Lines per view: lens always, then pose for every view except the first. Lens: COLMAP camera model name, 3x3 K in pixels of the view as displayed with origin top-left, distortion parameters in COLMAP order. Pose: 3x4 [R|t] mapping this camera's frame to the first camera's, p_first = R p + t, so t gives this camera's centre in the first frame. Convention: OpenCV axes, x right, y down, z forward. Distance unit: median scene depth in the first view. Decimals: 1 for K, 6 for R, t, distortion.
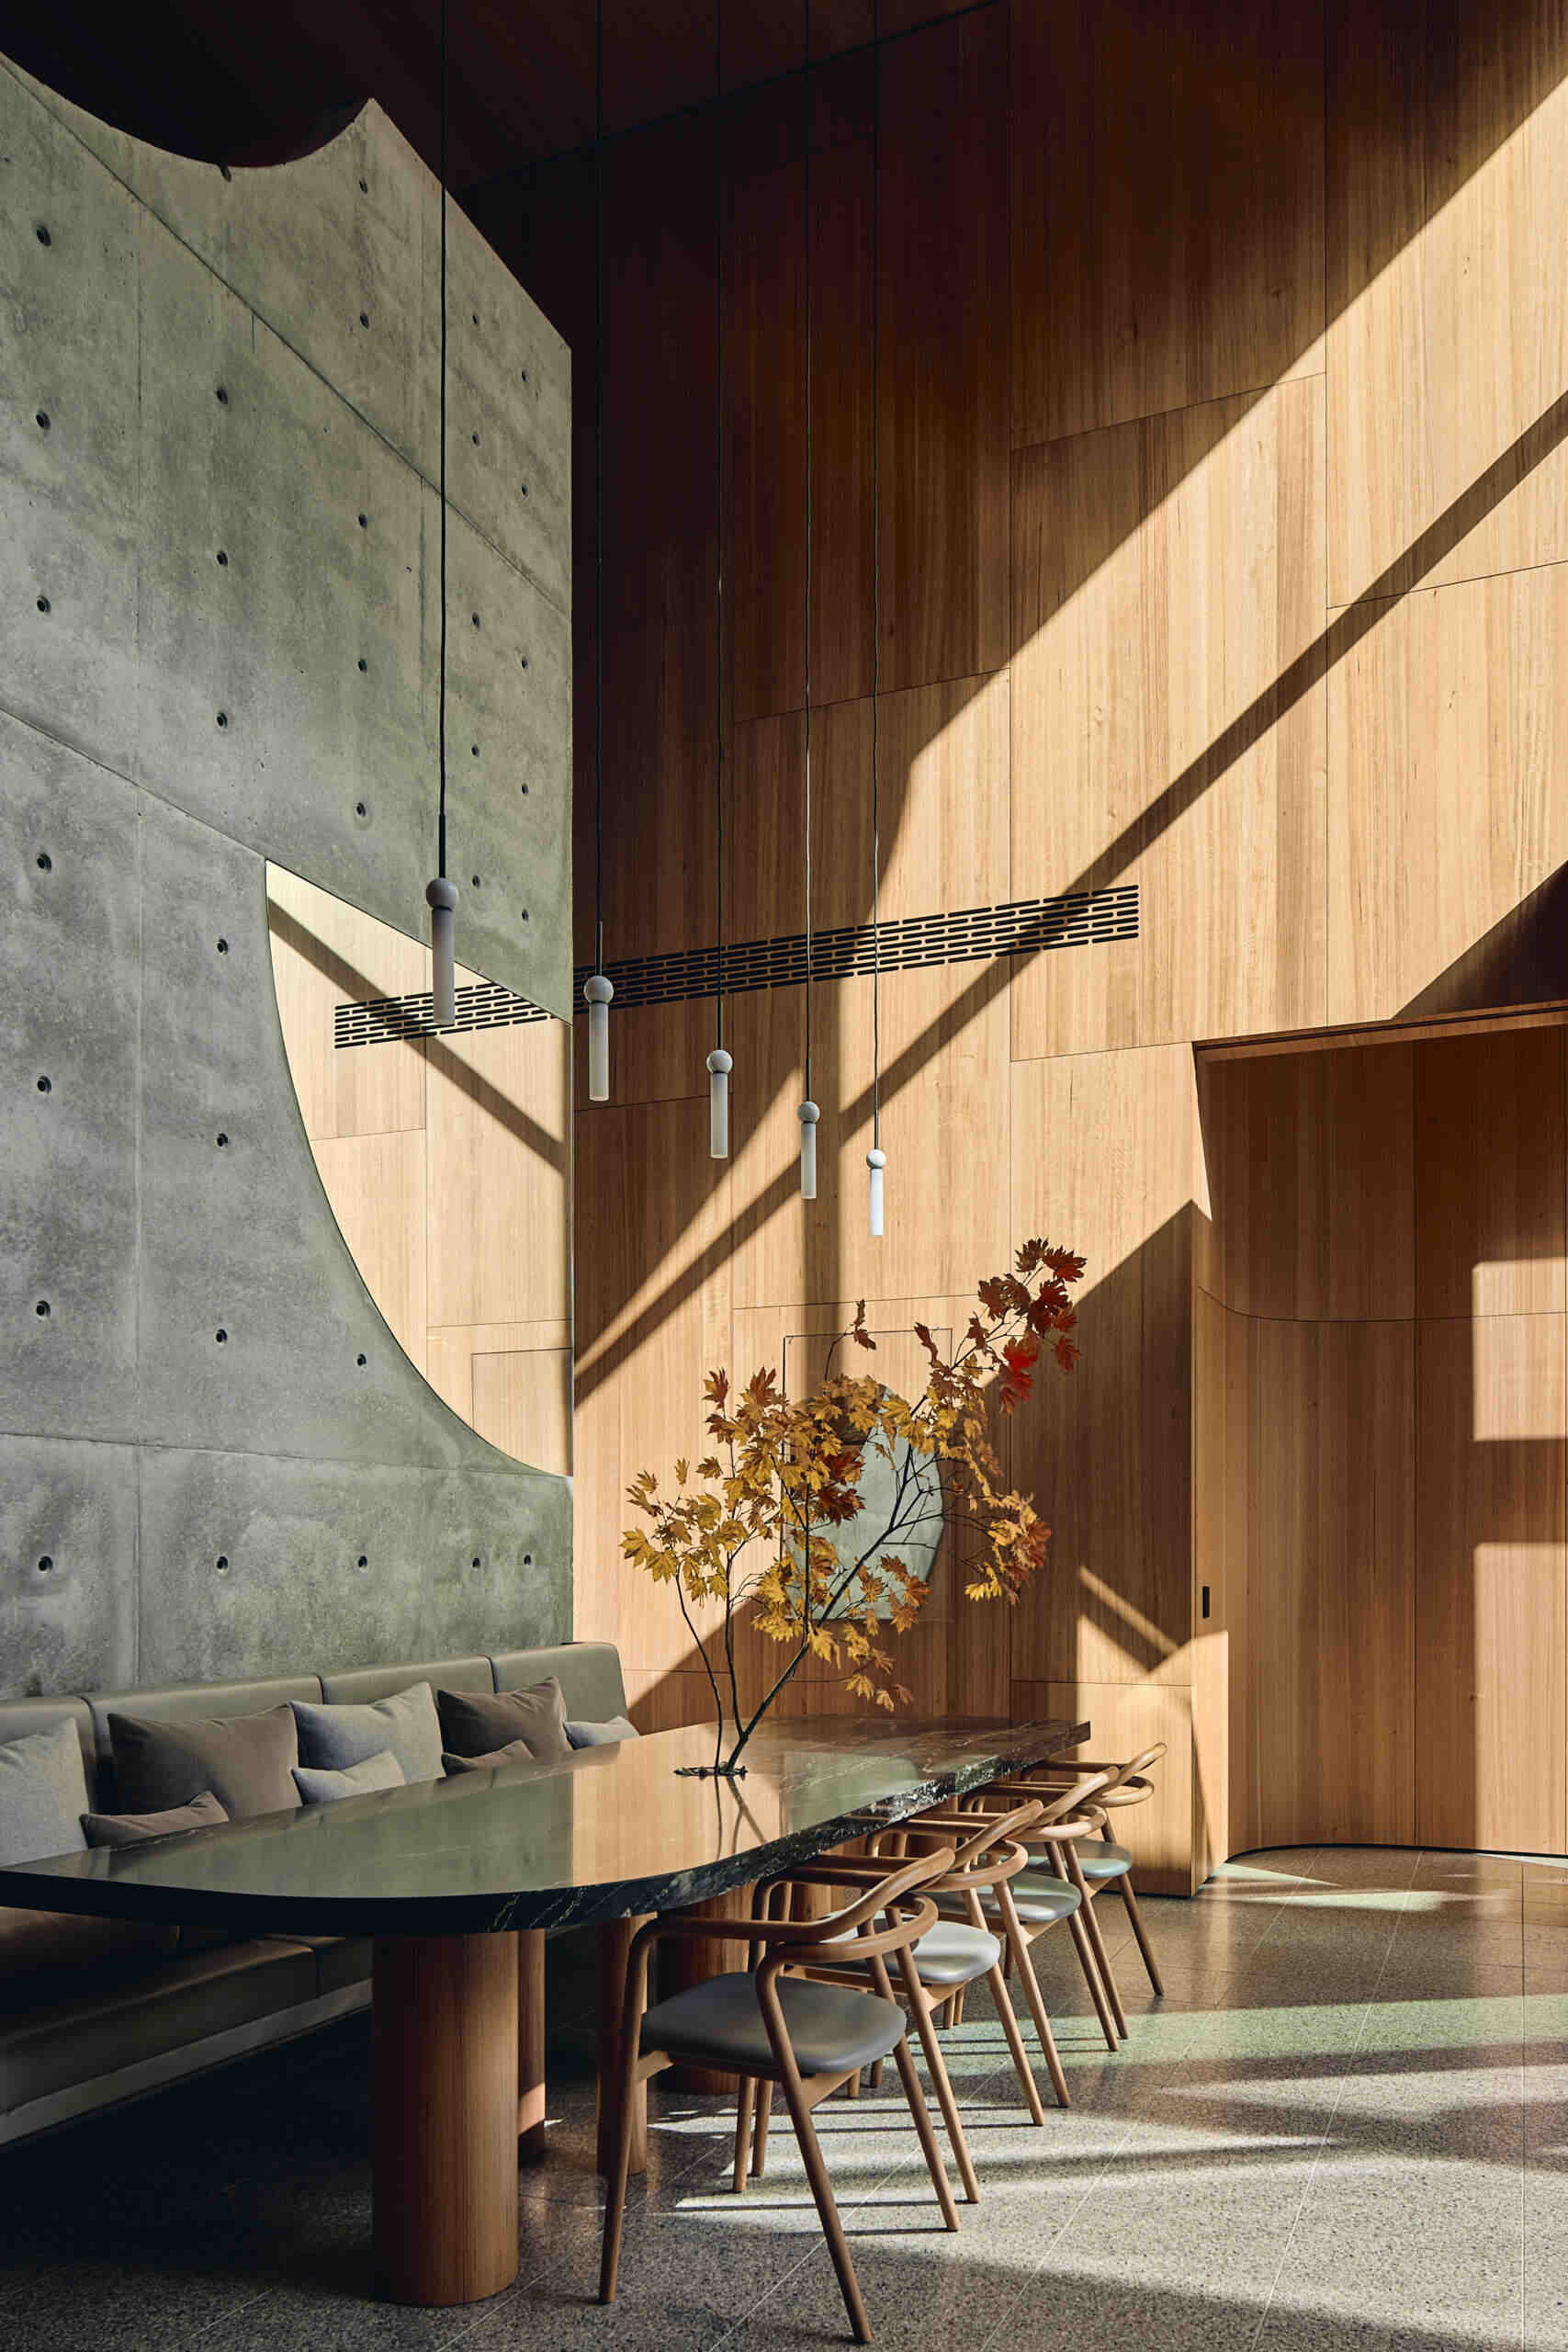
lens RADIAL K [[1670.5, 0, 784.0], [0, 1670.5, 1176.0], [0, 0, 1]] dist [-0.042118, -0.000410]
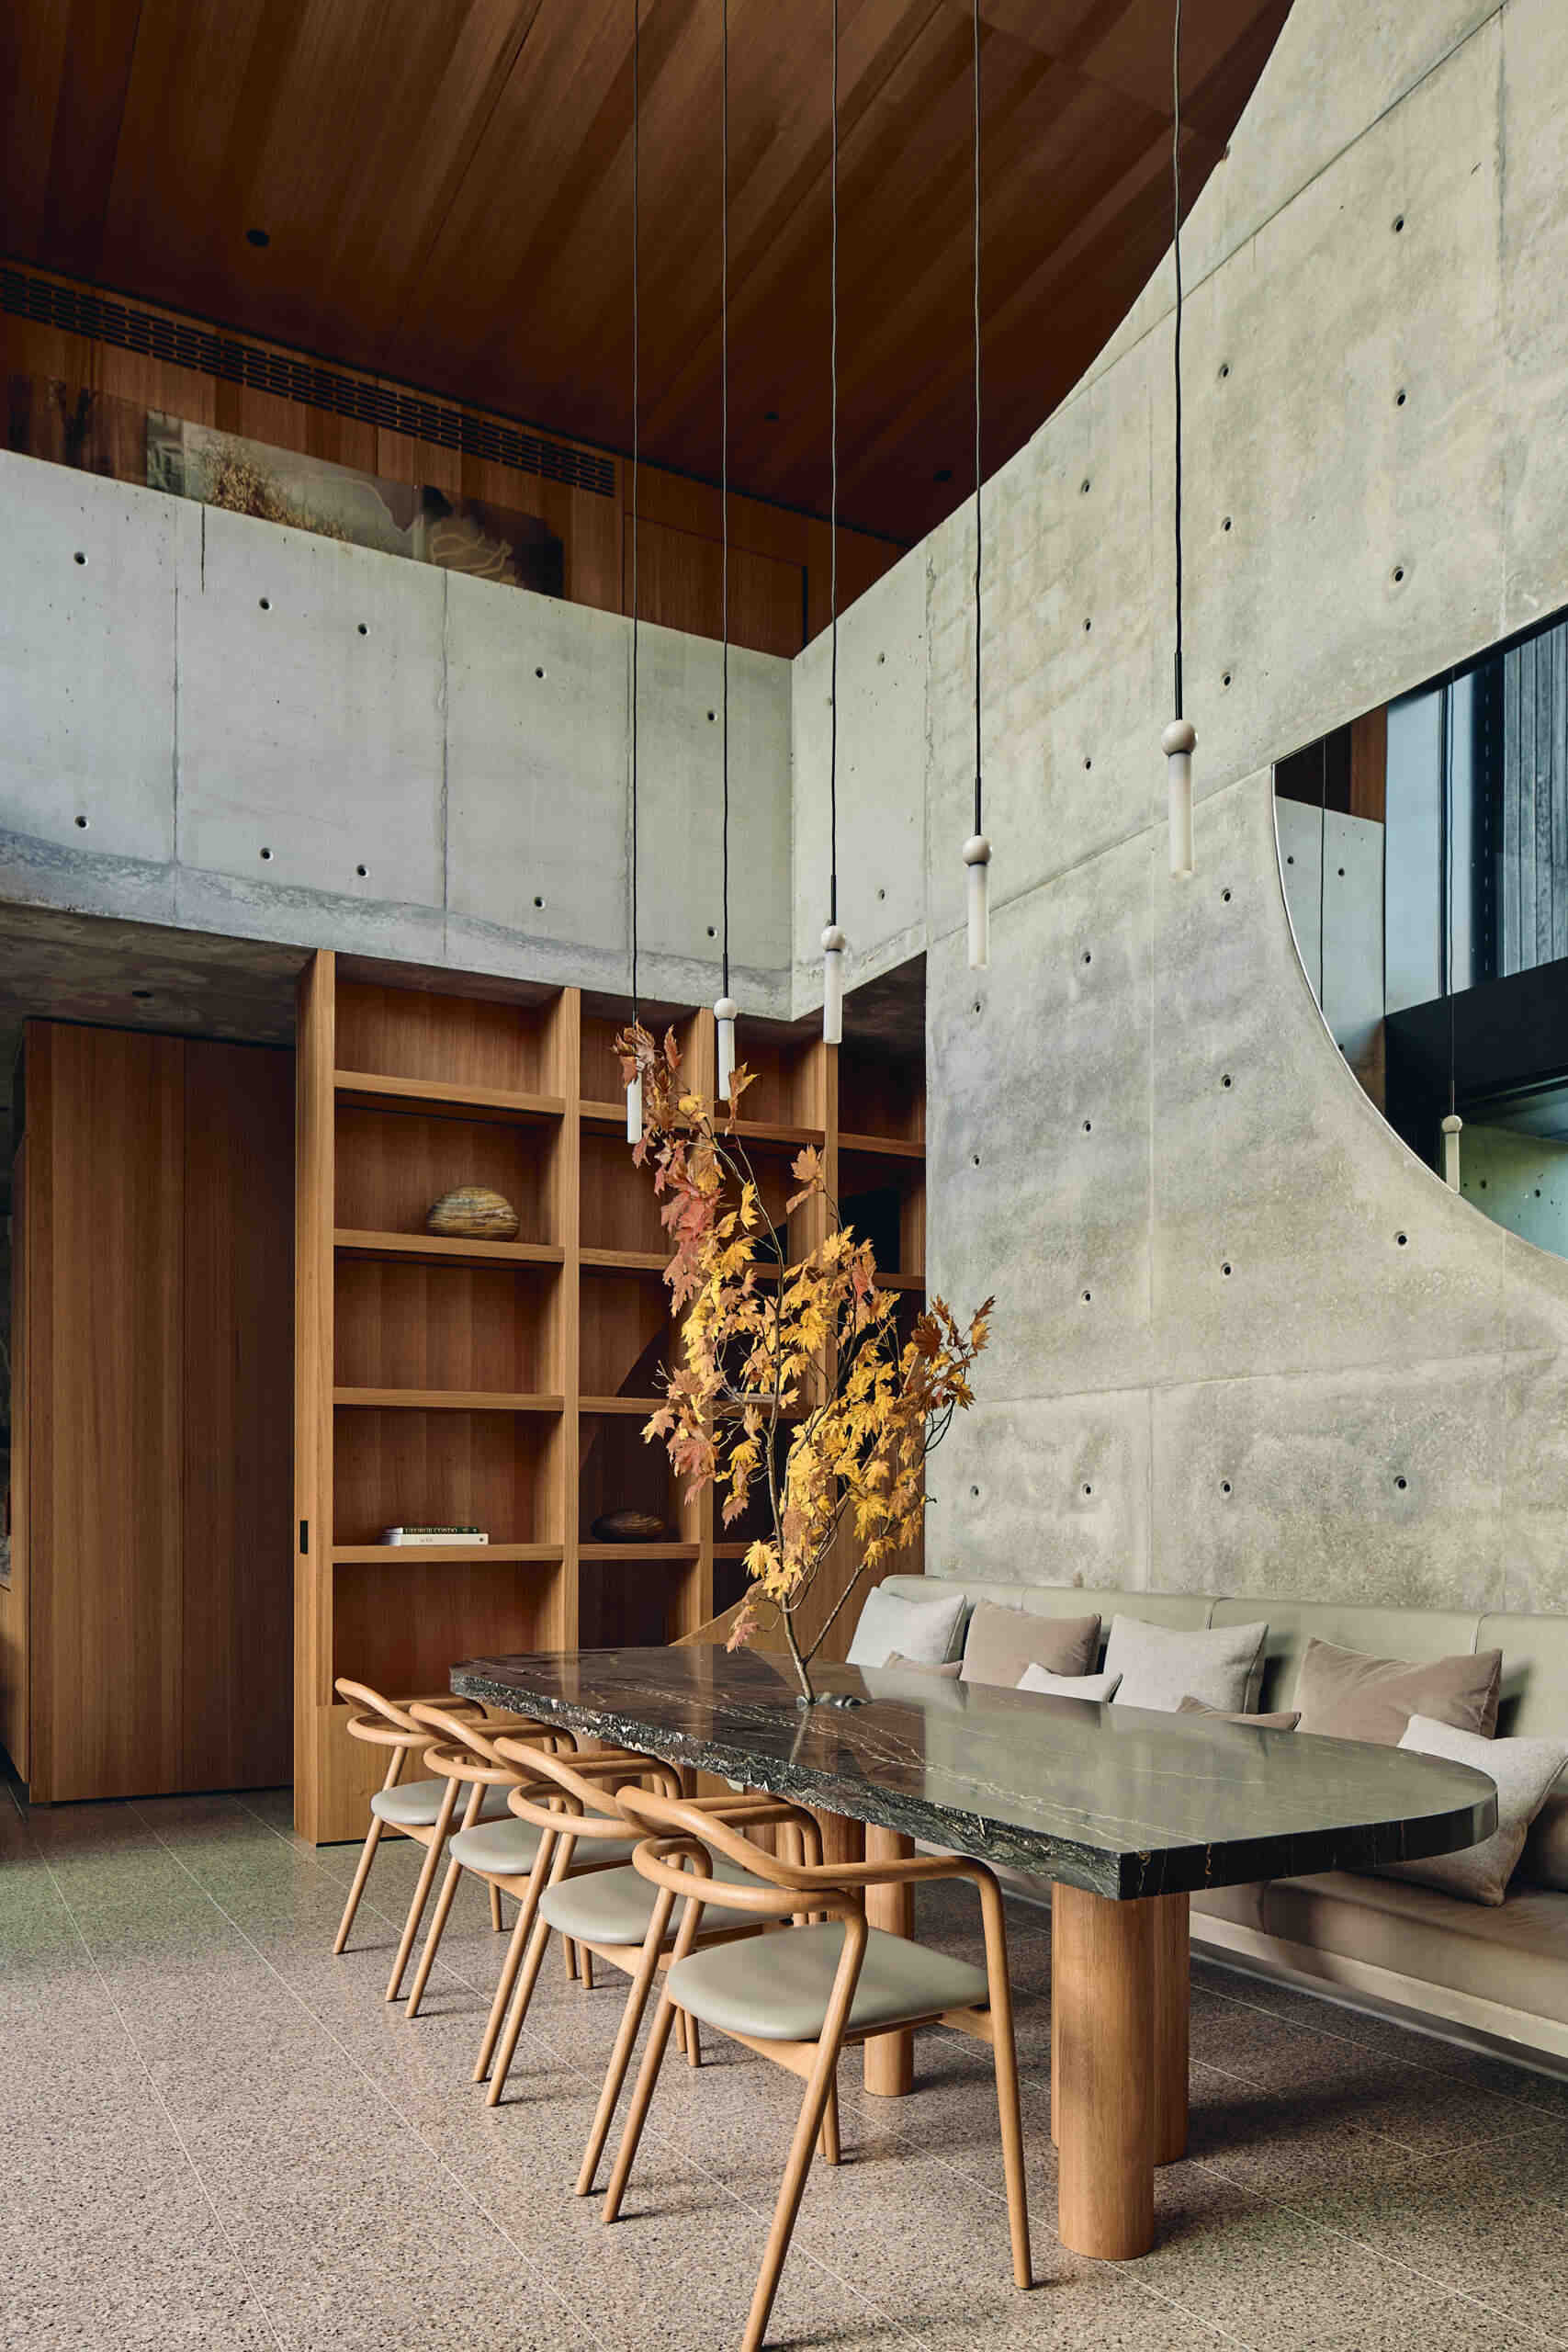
lens RADIAL K [[1670.5, 0, 784.0], [0, 1670.5, 1176.0], [0, 0, 1]] dist [-0.042118, -0.000410]
pose [[-0.636721, -0.151141, -0.756136, 0.631191], [0.167479, 0.930086, -0.326941, 0.336393], [0.752686, -0.334807, -0.566893, 1.404648]]
